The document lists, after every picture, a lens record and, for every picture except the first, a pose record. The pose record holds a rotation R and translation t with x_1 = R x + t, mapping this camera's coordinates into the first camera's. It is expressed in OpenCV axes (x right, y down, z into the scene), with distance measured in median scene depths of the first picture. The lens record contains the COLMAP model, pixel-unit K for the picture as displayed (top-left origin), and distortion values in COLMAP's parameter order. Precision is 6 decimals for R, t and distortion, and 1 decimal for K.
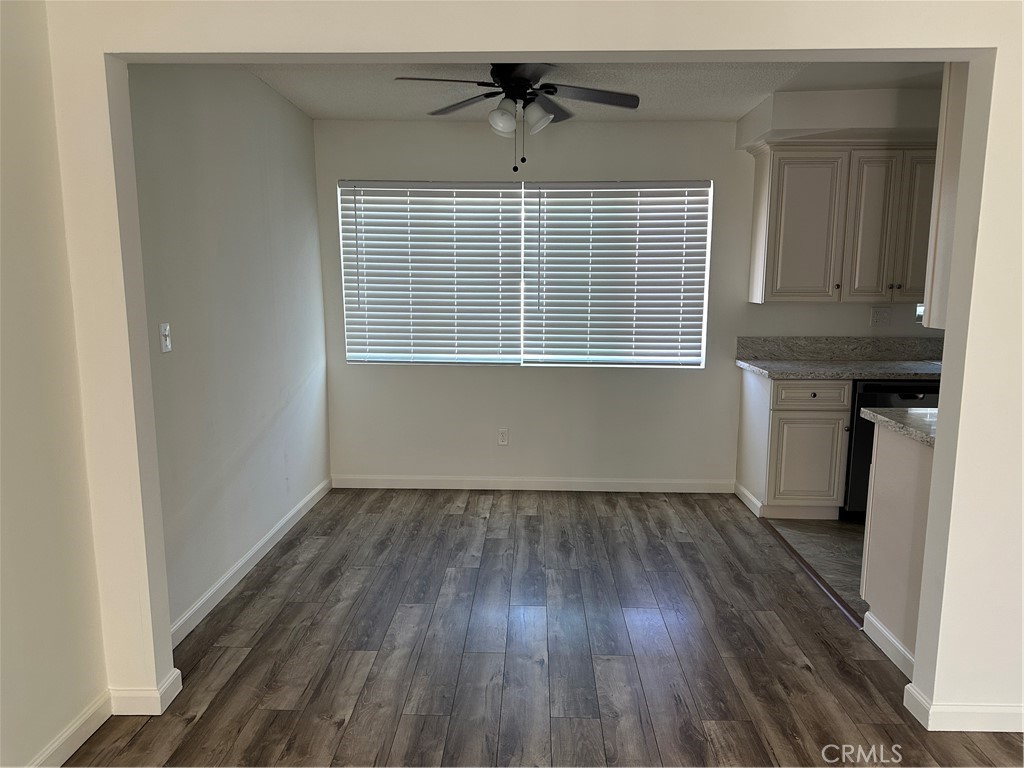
lens RADIAL K [[719.6, 0, 503.5], [0, 719.6, 388.2], [0, 0, 1]] dist [0.070527, -0.088865]
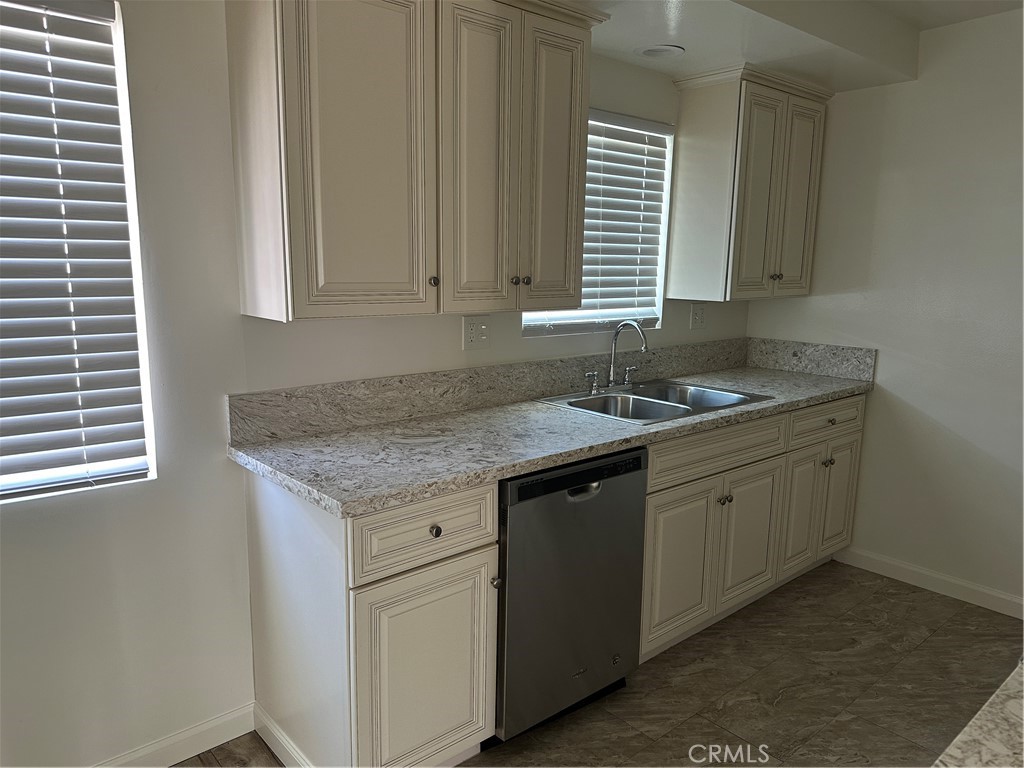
lens RADIAL K [[719.6, 0, 503.5], [0, 719.6, 388.2], [0, 0, 1]] dist [0.070527, -0.088865]
pose [[0.729468, -0.118306, 0.673707, 0.164026], [0.095609, 0.992895, 0.070835, -0.099456], [-0.677300, 0.012741, 0.735596, 0.621148]]
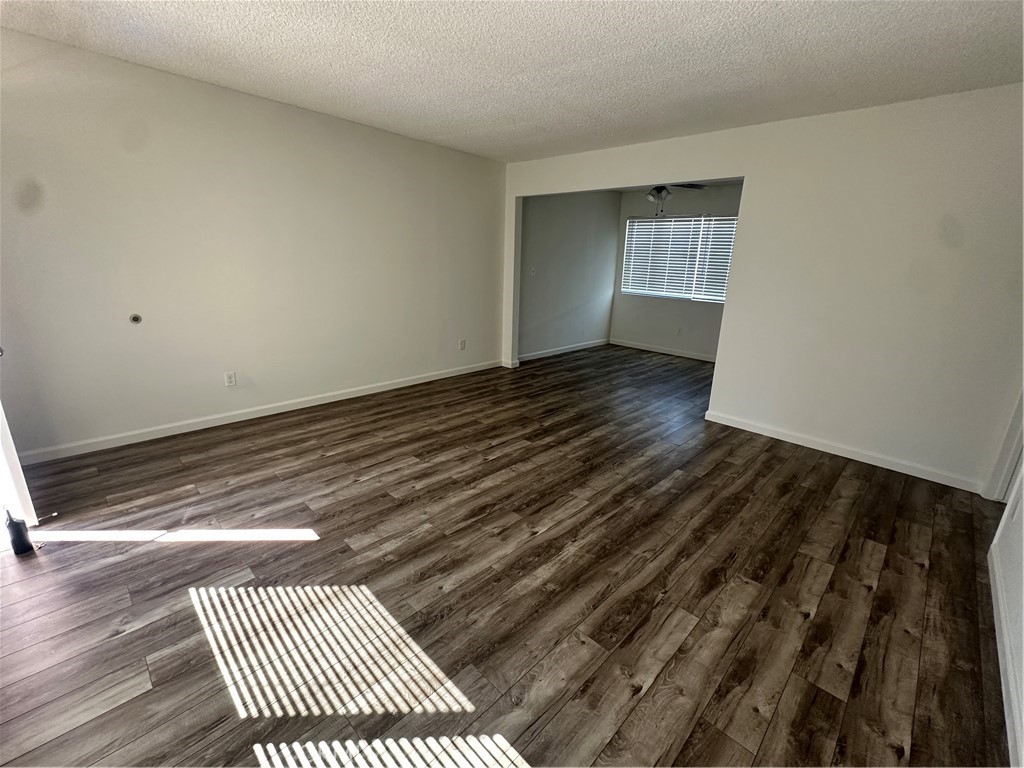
lens RADIAL K [[429.9, 0, 517.1], [0, 429.9, 405.6], [0, 0, 1]] dist [0.000640, -0.000364]
pose [[0.744590, 0.236209, -0.624332, 0.594198], [-0.124037, 0.967969, 0.218291, 0.068874], [0.655896, -0.085097, 0.750039, -0.428882]]
